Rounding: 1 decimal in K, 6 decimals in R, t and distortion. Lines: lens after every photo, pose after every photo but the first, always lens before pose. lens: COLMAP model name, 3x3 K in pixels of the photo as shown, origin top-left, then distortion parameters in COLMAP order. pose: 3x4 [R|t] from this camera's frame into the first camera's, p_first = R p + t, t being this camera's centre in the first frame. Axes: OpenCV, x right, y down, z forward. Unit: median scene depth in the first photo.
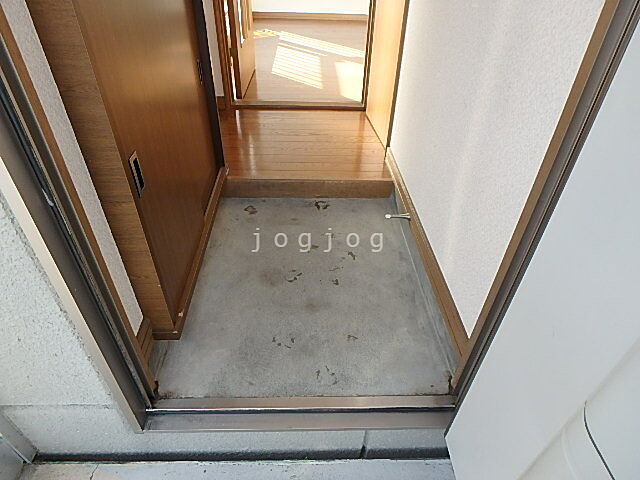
lens RADIAL K [[398.0, 0, 320.0], [0, 398.0, 240.0], [0, 0, 1]] dist [-0.004264, -0.001417]
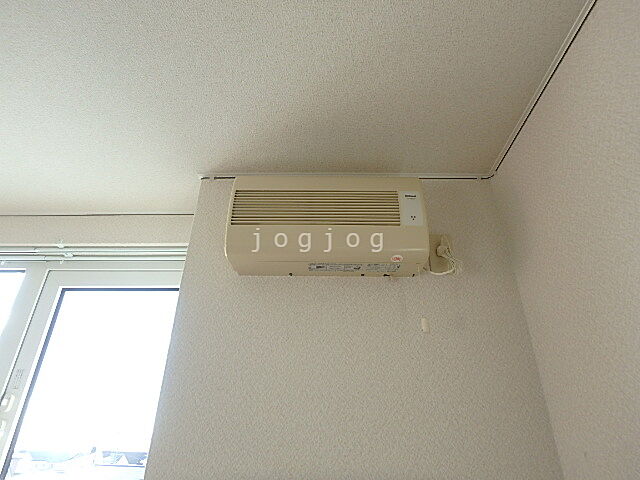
lens RADIAL K [[398.0, 0, 320.0], [0, 398.0, 240.0], [0, 0, 1]] dist [-0.004264, -0.001417]
pose [[0.996575, -0.046737, -0.068225, -0.120116], [-0.043809, 0.401361, -0.914872, 0.933471], [0.070141, 0.914727, 0.397938, 0.666162]]
